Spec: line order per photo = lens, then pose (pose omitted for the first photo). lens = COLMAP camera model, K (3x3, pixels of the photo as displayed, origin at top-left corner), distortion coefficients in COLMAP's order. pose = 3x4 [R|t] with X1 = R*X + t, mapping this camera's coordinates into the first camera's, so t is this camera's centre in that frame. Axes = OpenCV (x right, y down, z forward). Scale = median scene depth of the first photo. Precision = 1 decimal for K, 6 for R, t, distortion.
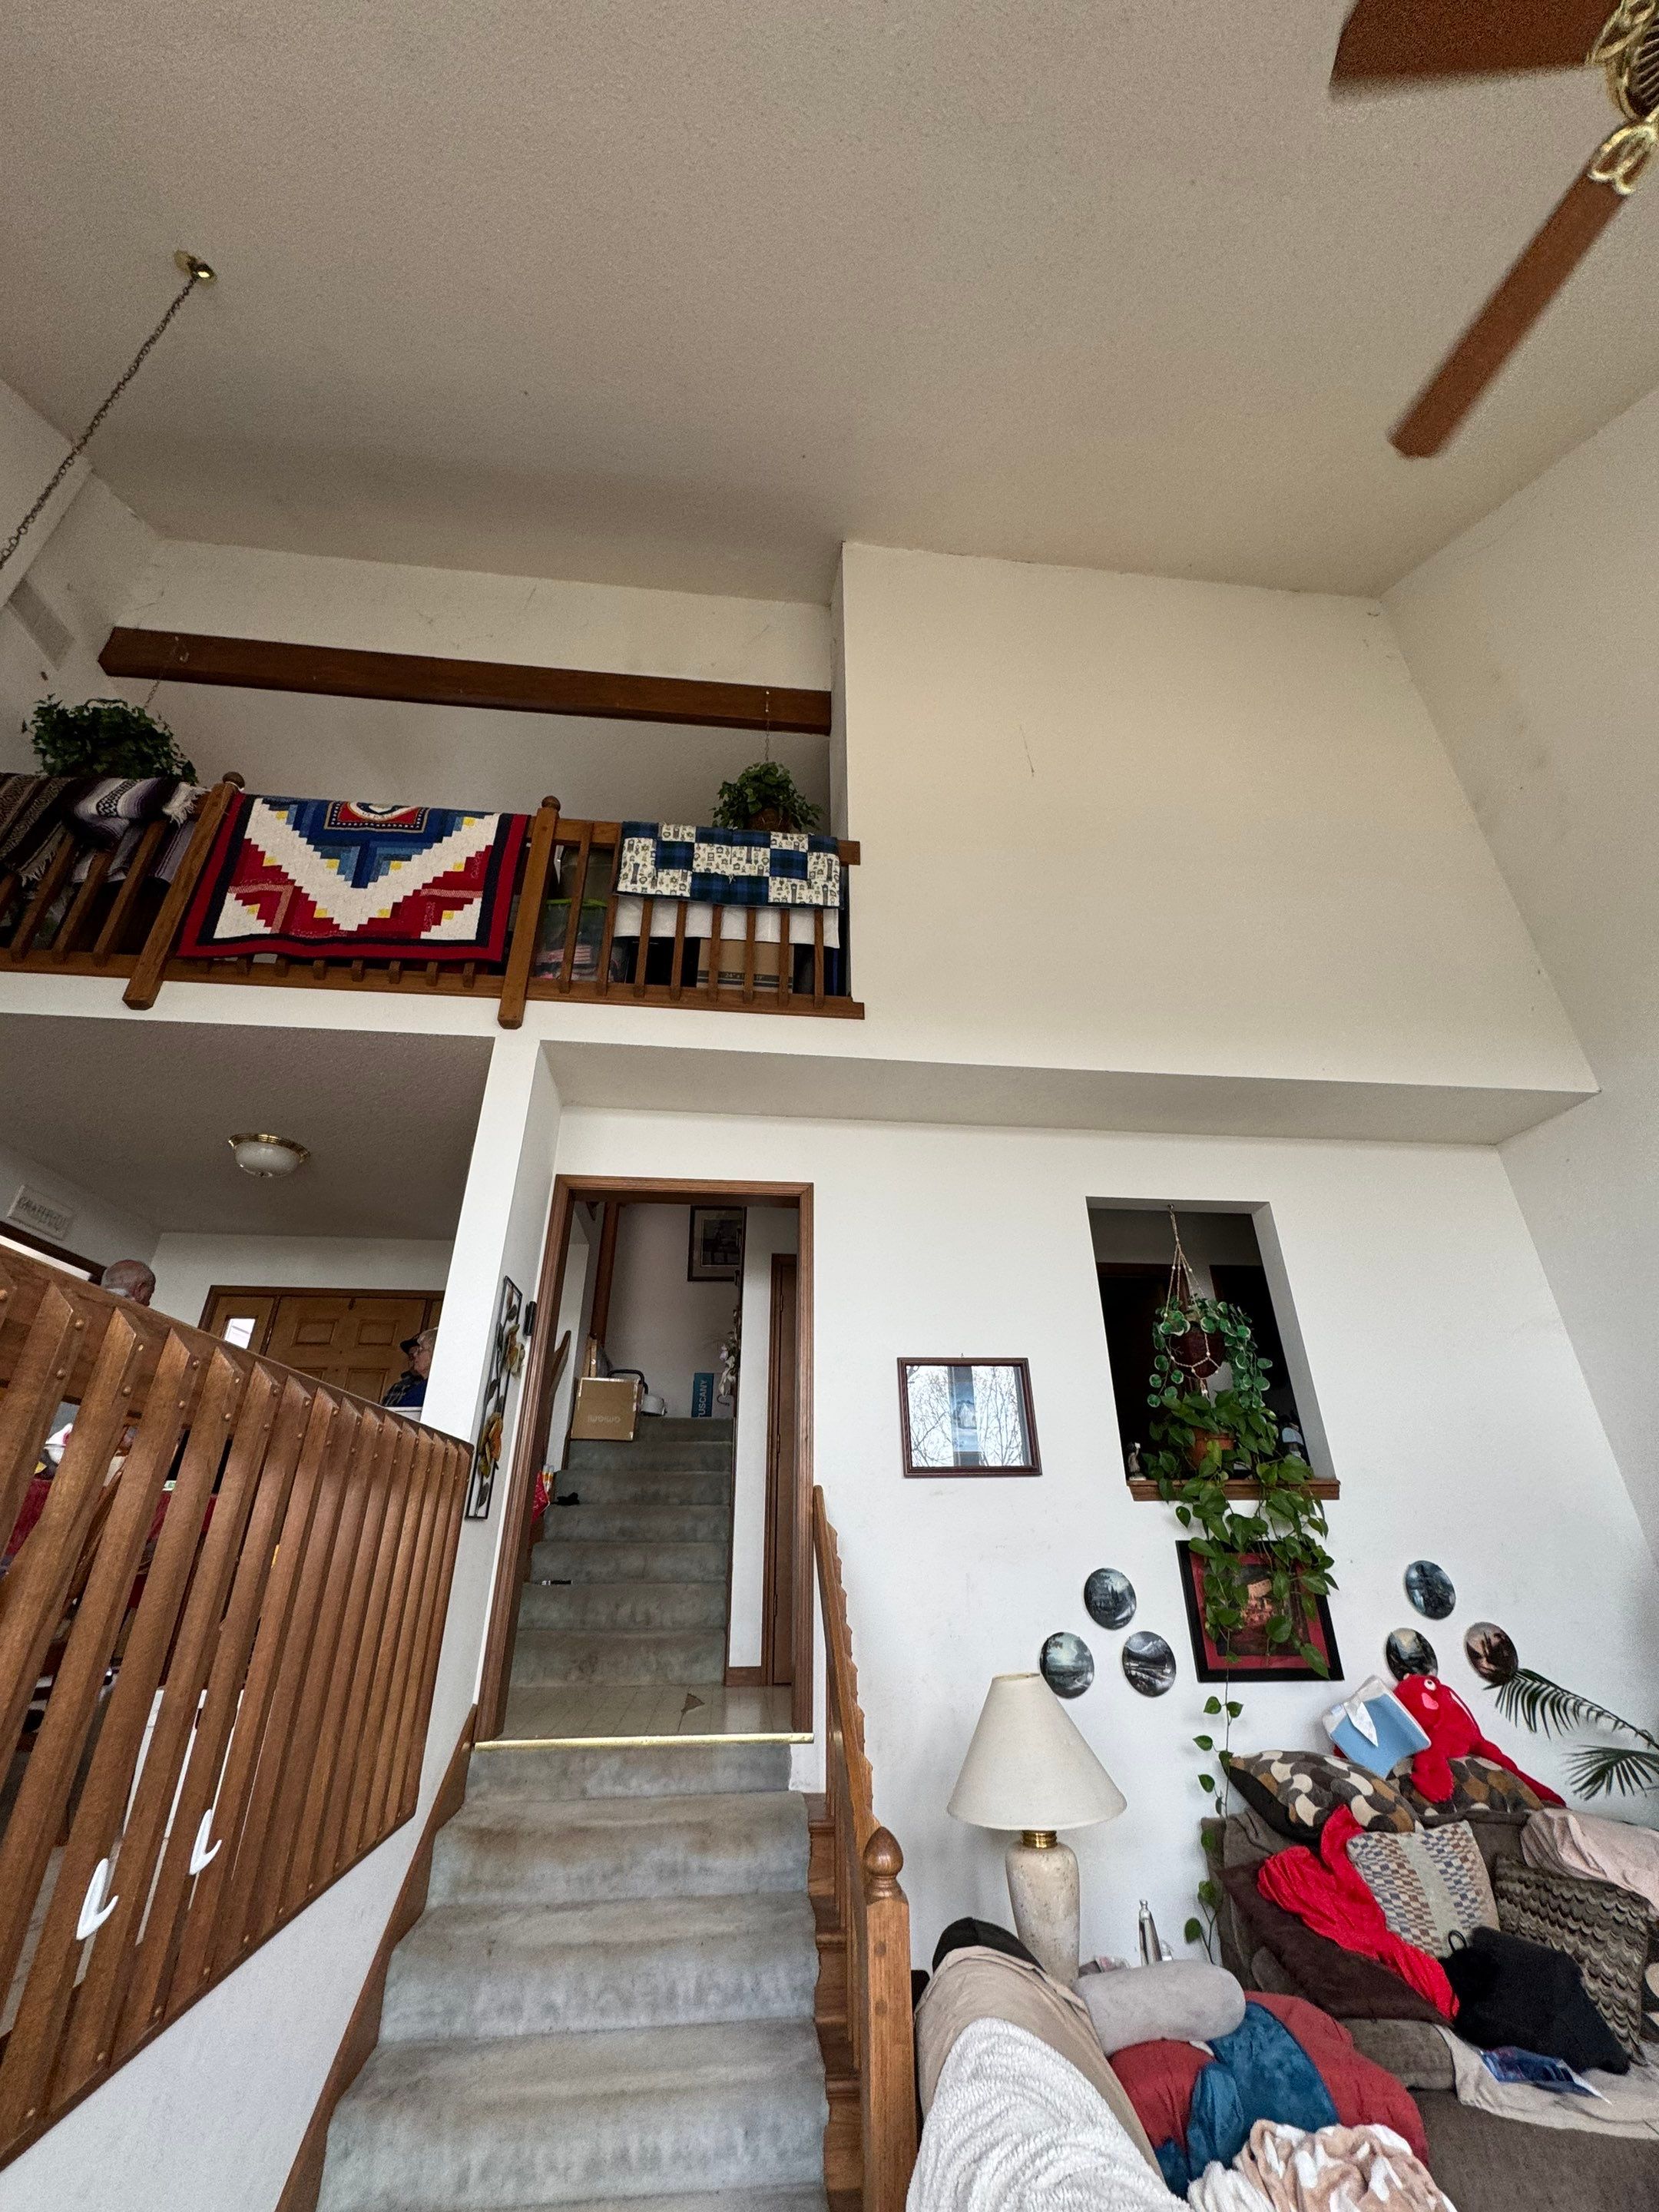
lens RADIAL K [[876.5, 0, 830.9], [0, 876.5, 1108.6], [0, 0, 1]] dist [0.000774, 0.000102]
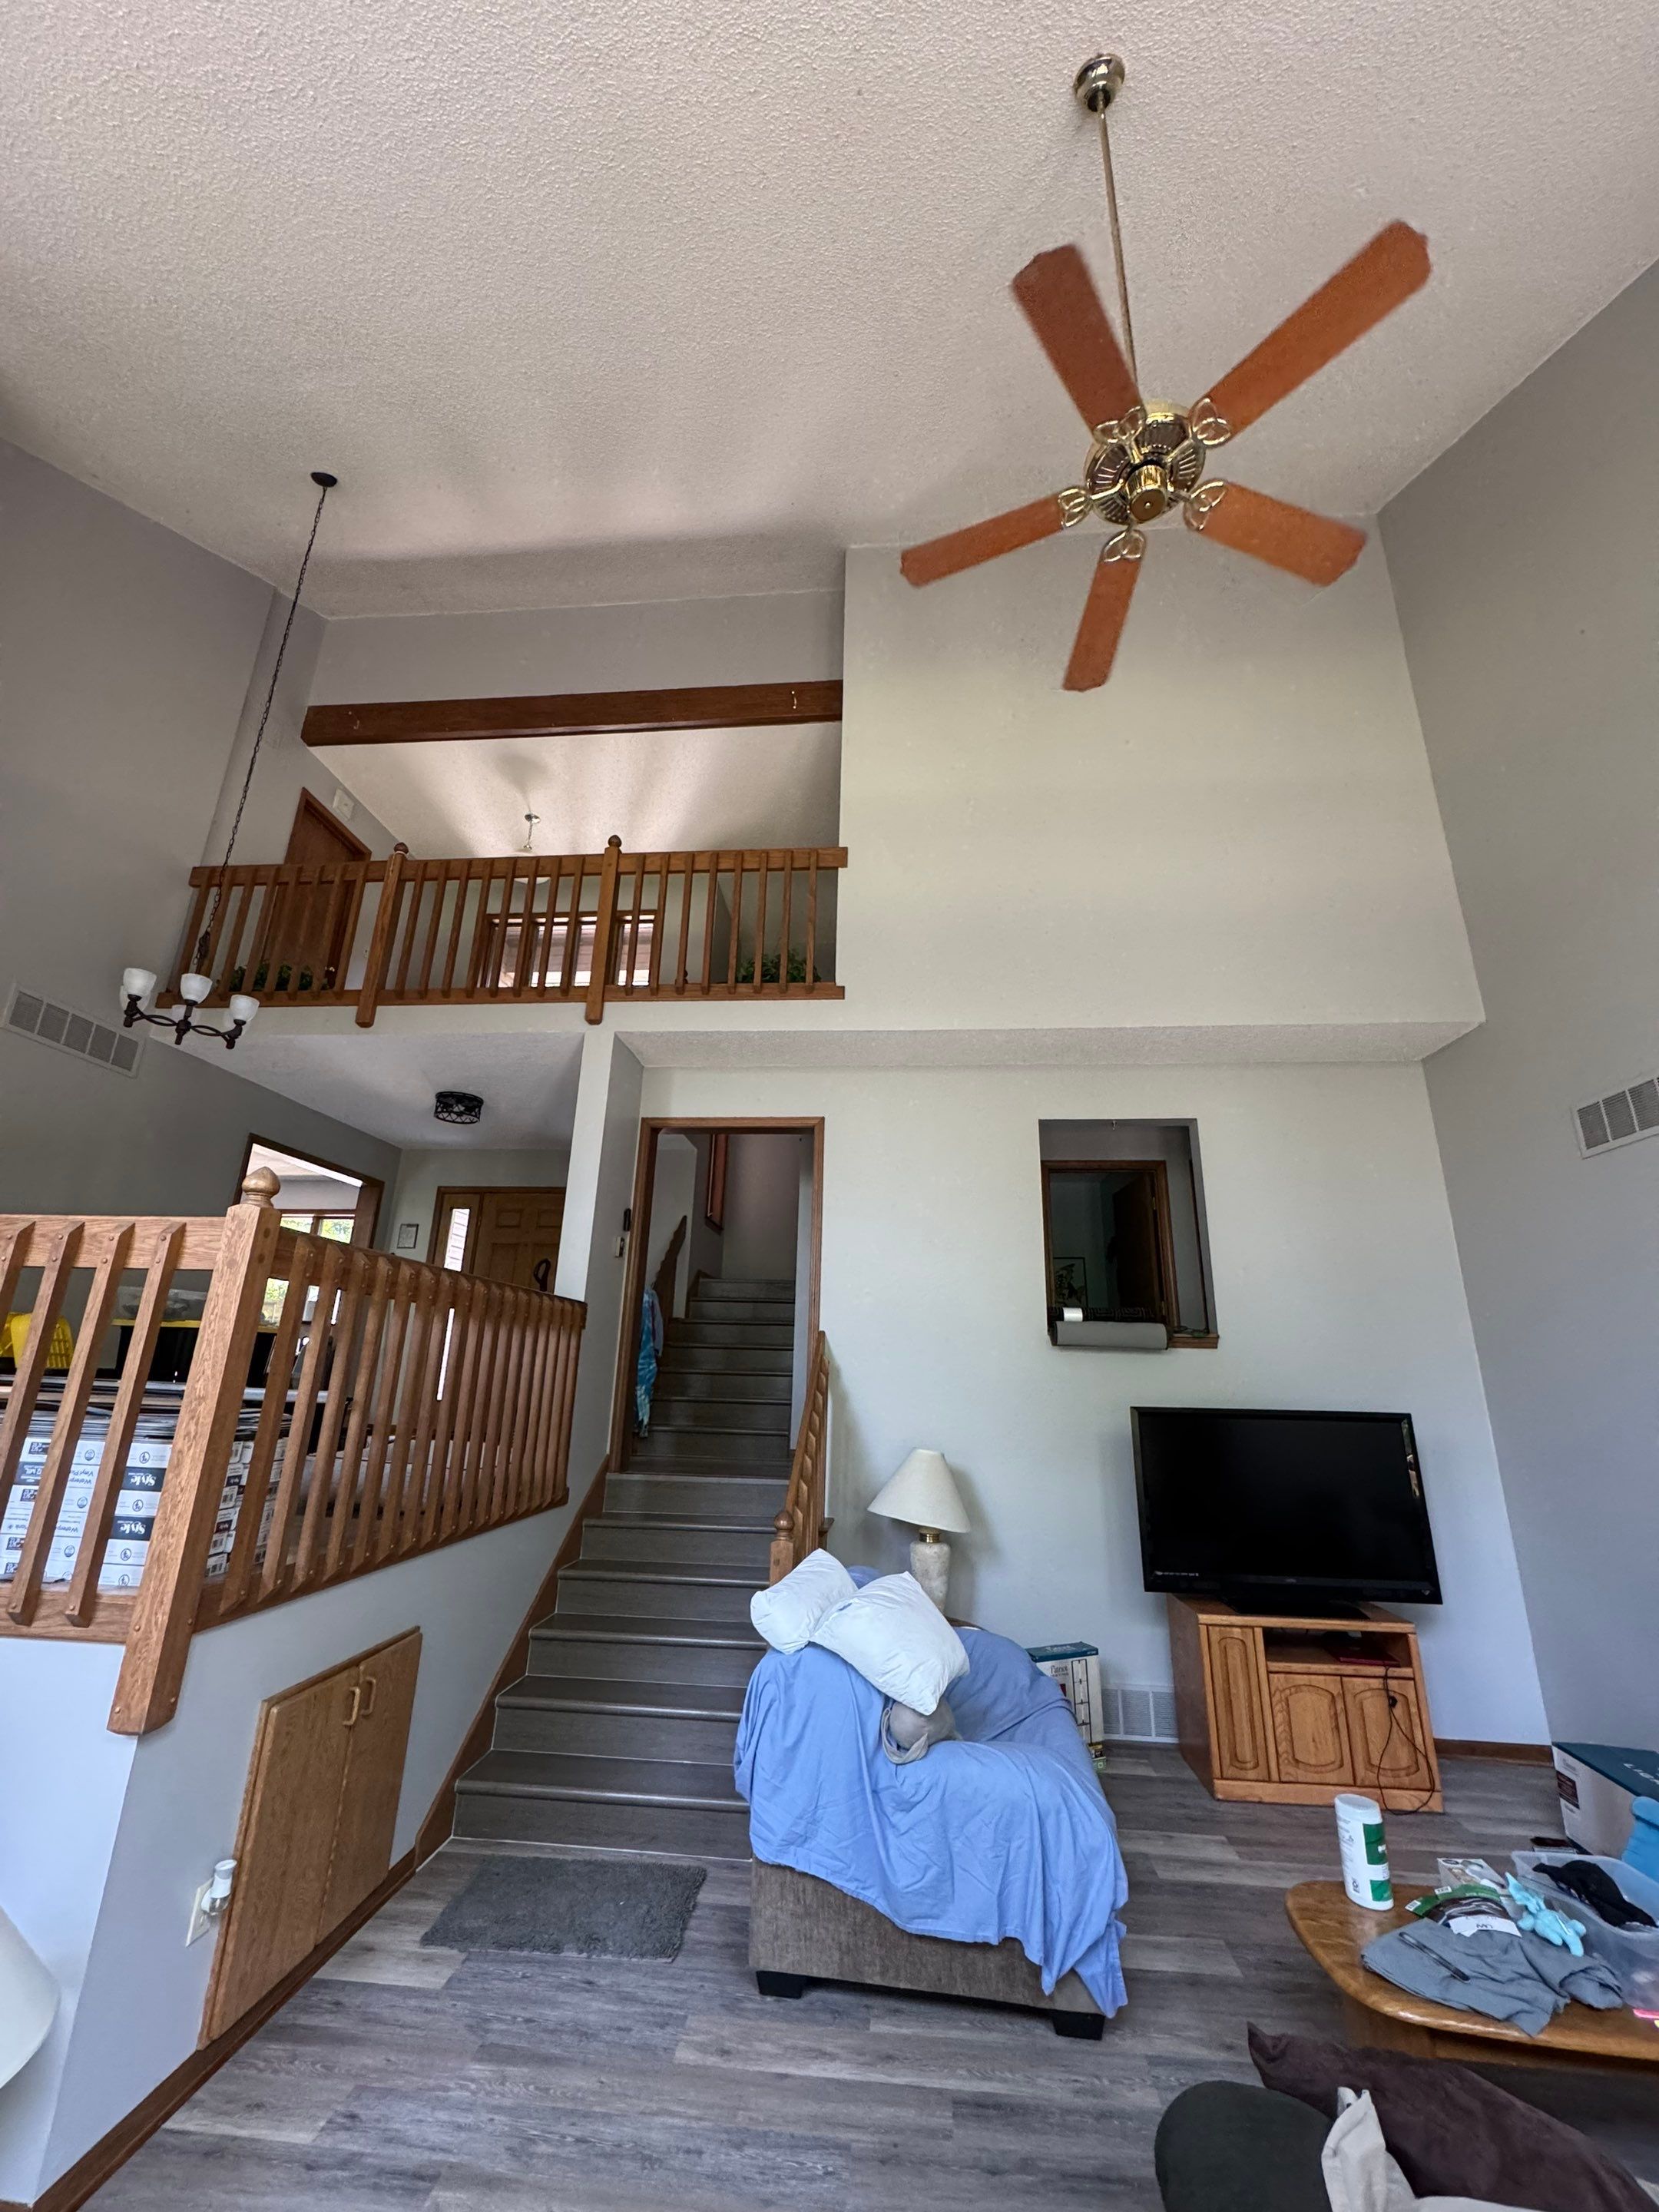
lens RADIAL K [[872.1, 0, 829.5], [0, 872.1, 1106.0], [0, 0, 1]] dist [-0.002309, -0.000306]
pose [[0.980492, -0.031260, -0.194058, 0.263973], [0.061139, 0.986802, 0.149946, -0.140321], [0.186810, -0.158885, 0.969463, -0.308910]]
